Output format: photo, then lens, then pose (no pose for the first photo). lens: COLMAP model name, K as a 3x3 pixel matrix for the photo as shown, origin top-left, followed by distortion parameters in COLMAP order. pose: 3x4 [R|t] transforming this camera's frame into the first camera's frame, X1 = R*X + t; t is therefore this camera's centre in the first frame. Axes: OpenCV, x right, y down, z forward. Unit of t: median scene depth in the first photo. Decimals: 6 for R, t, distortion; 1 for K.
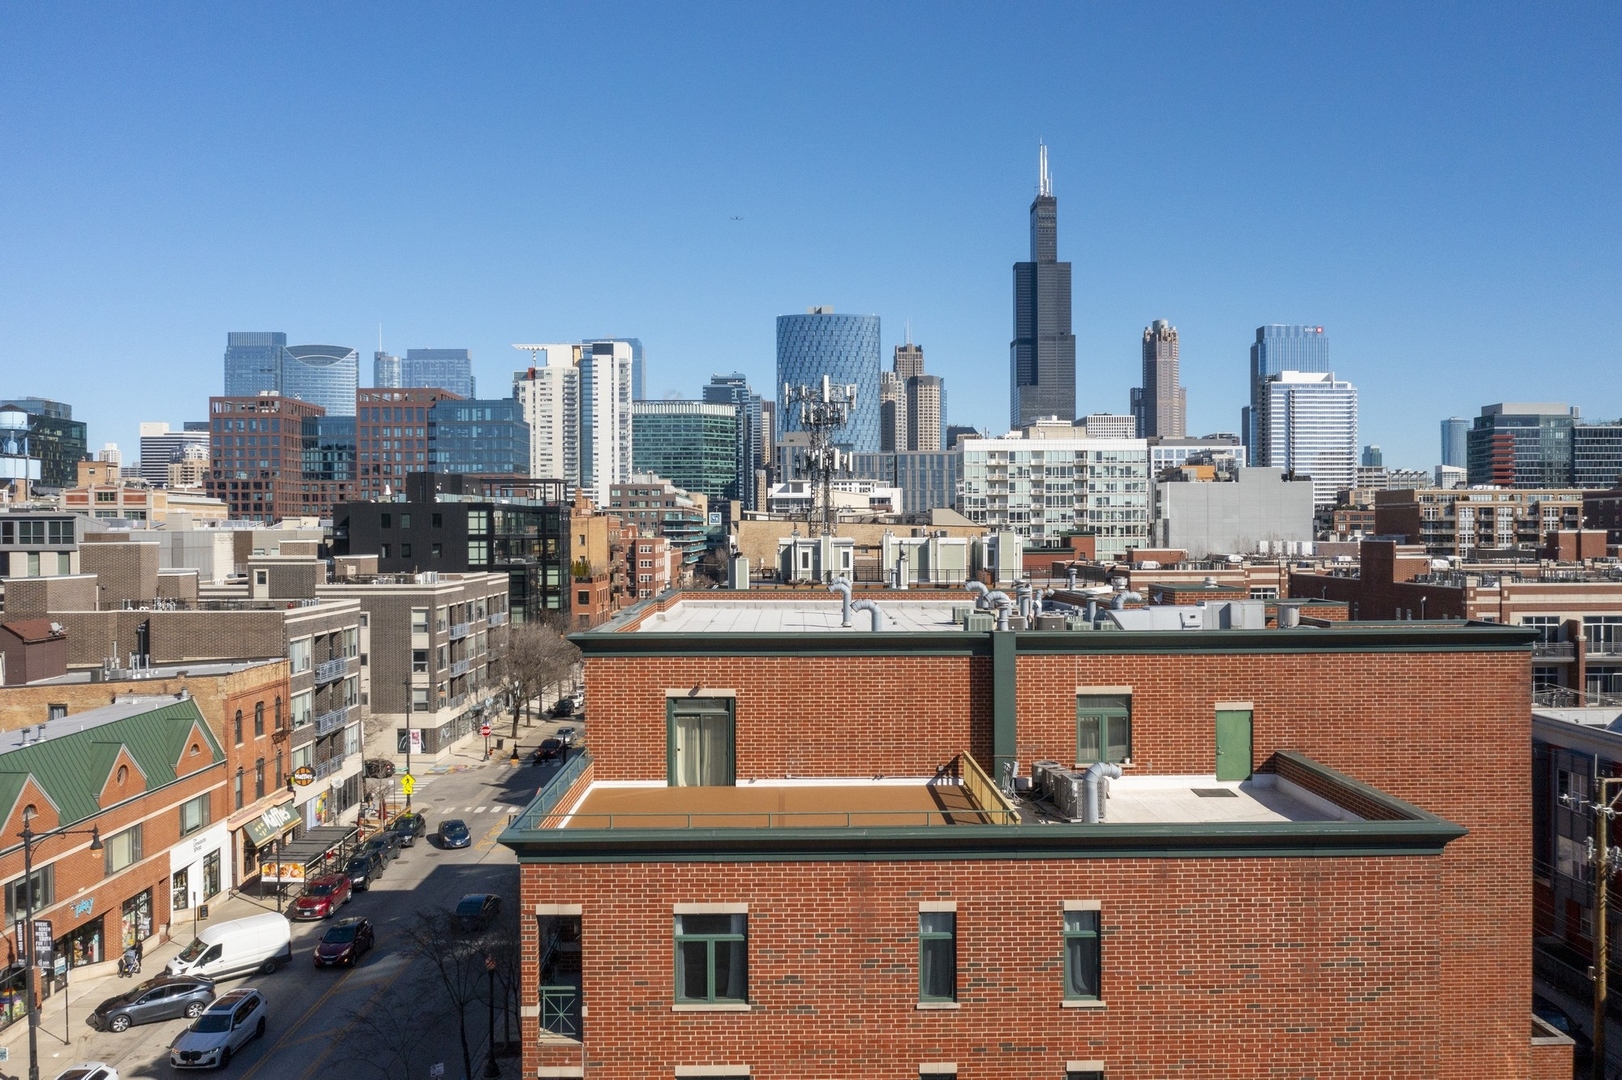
lens RADIAL K [[1281.2, 0, 811.0], [0, 1281.2, 540.0], [0, 0, 1]] dist [-0.018225, 0.003398]
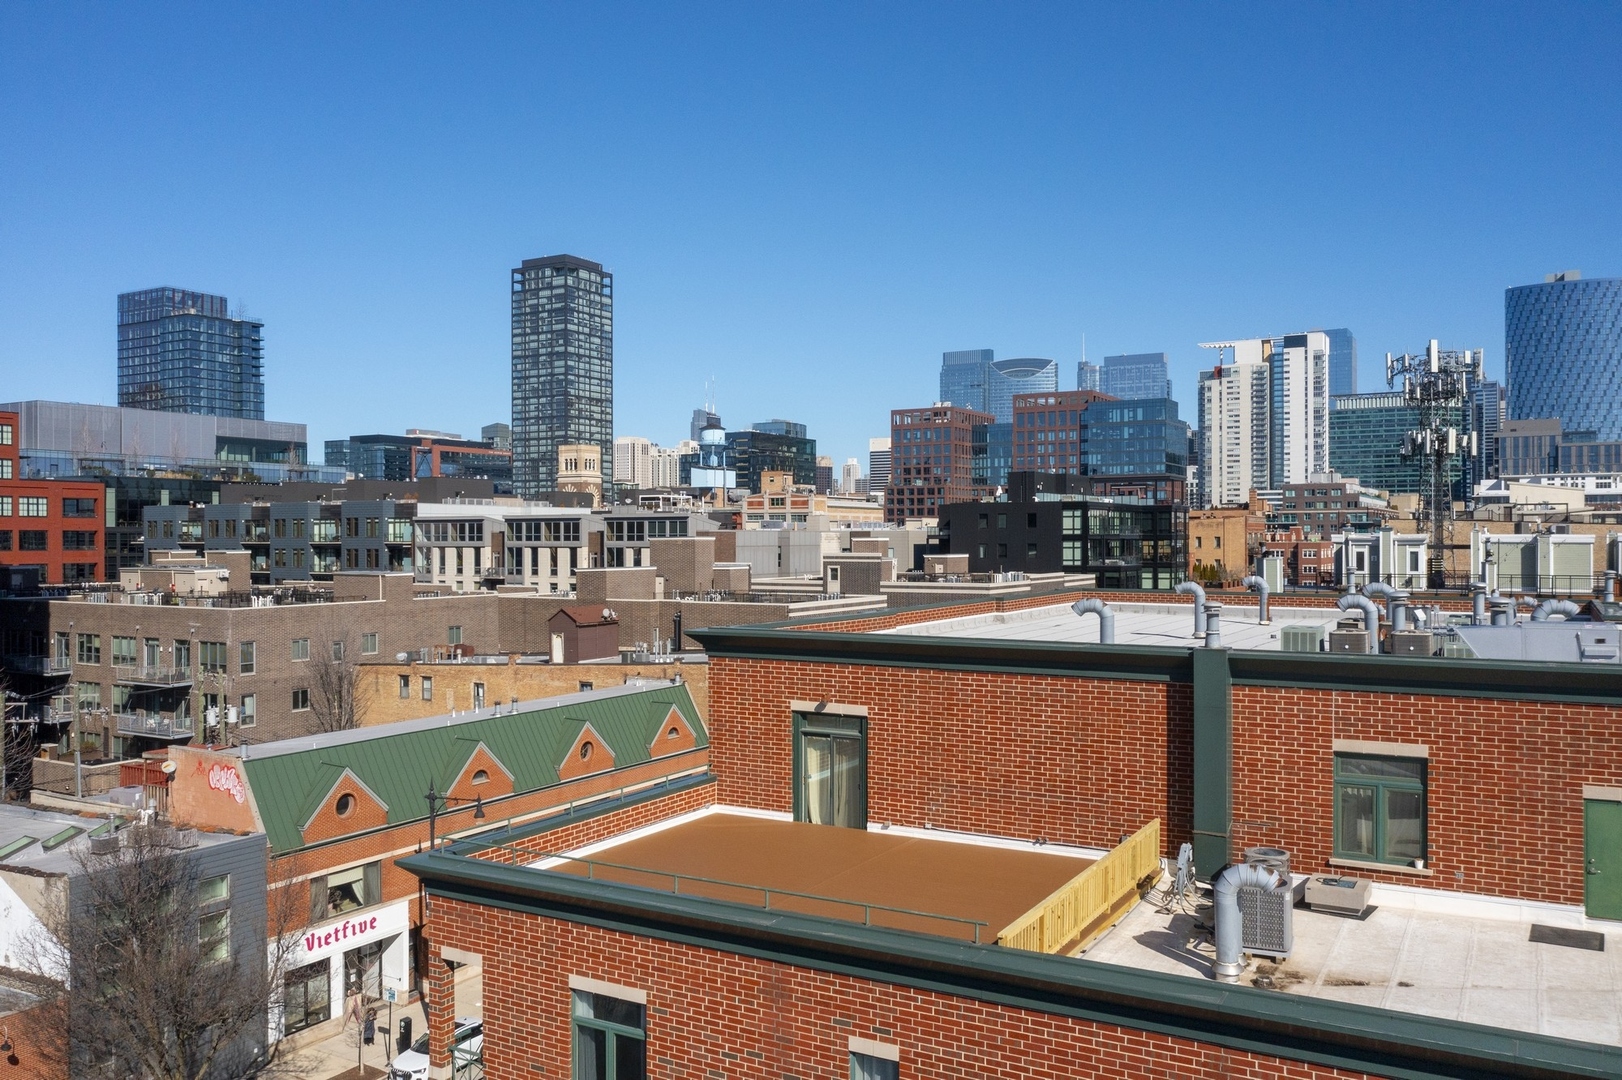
lens RADIAL K [[1281.2, 0, 811.0], [0, 1281.2, 540.0], [0, 0, 1]] dist [-0.018225, 0.003398]
pose [[0.856846, 0.002588, -0.515567, 0.060728], [-0.004838, 0.999984, -0.003021, 0.003253], [0.515550, 0.005083, 0.856844, 0.059636]]
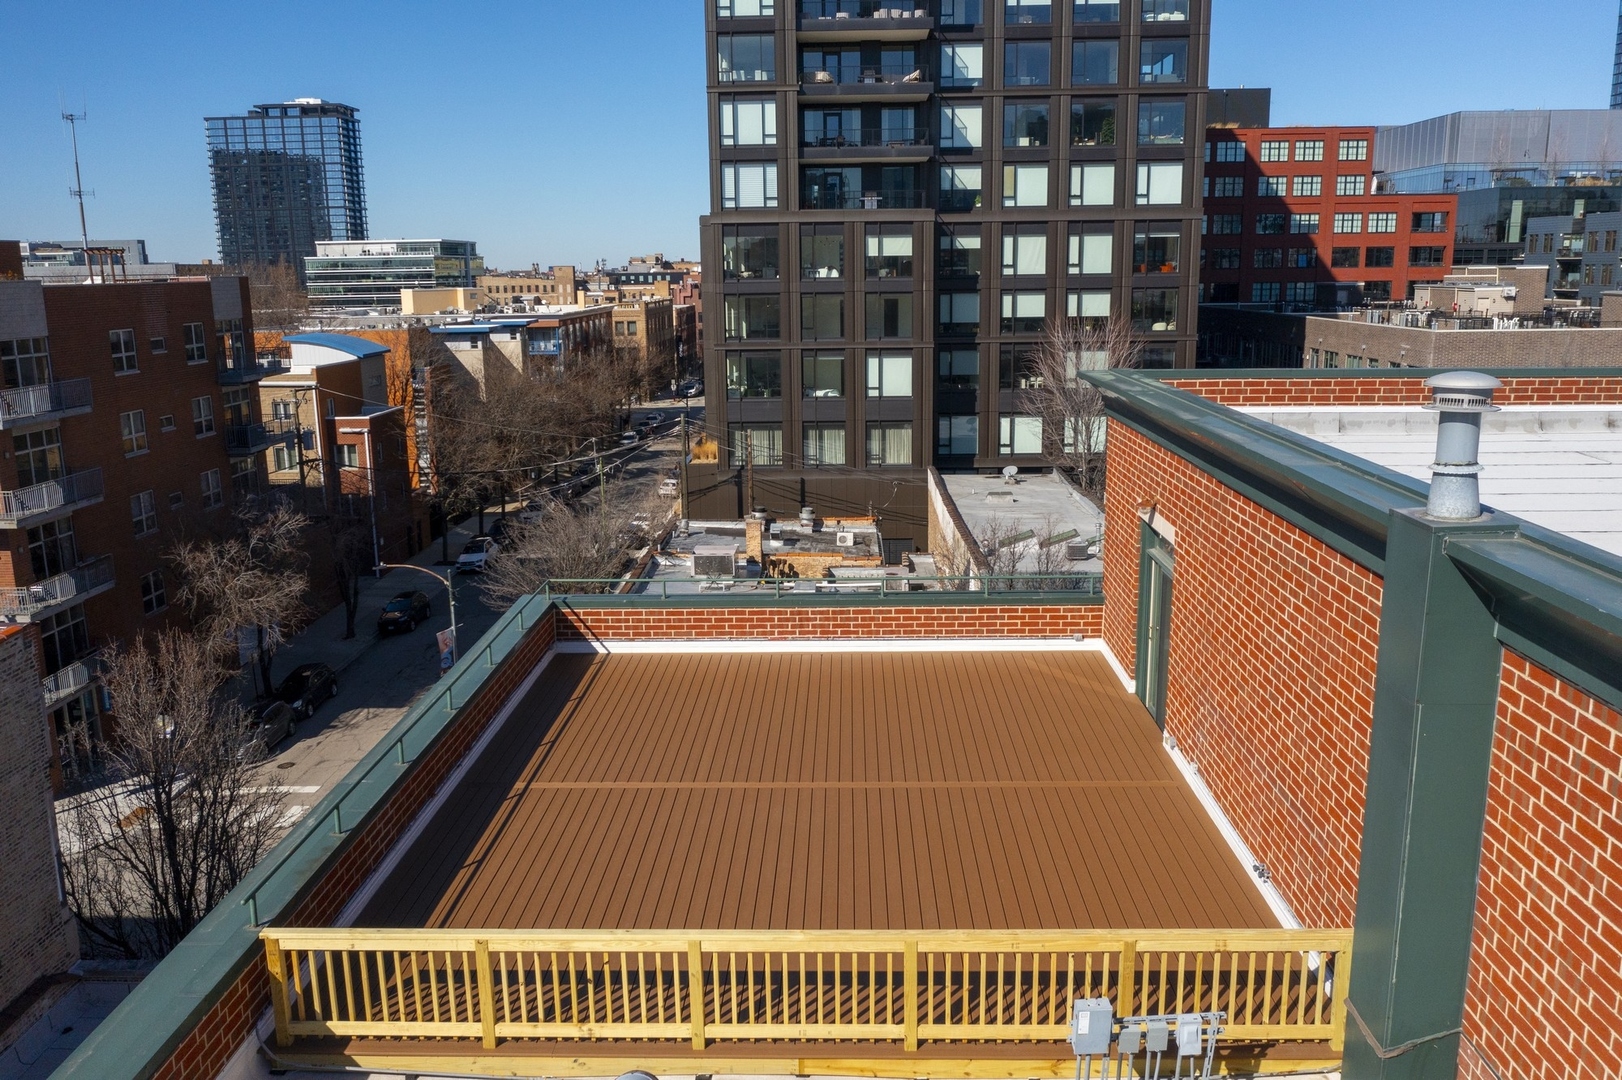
lens RADIAL K [[1281.2, 0, 811.0], [0, 1281.2, 540.0], [0, 0, 1]] dist [-0.018225, 0.003398]
pose [[-0.044343, 0.211308, -0.976413, 0.071453], [0.007691, 0.977418, 0.211177, 0.005334], [0.998987, 0.001855, -0.044967, 0.173515]]
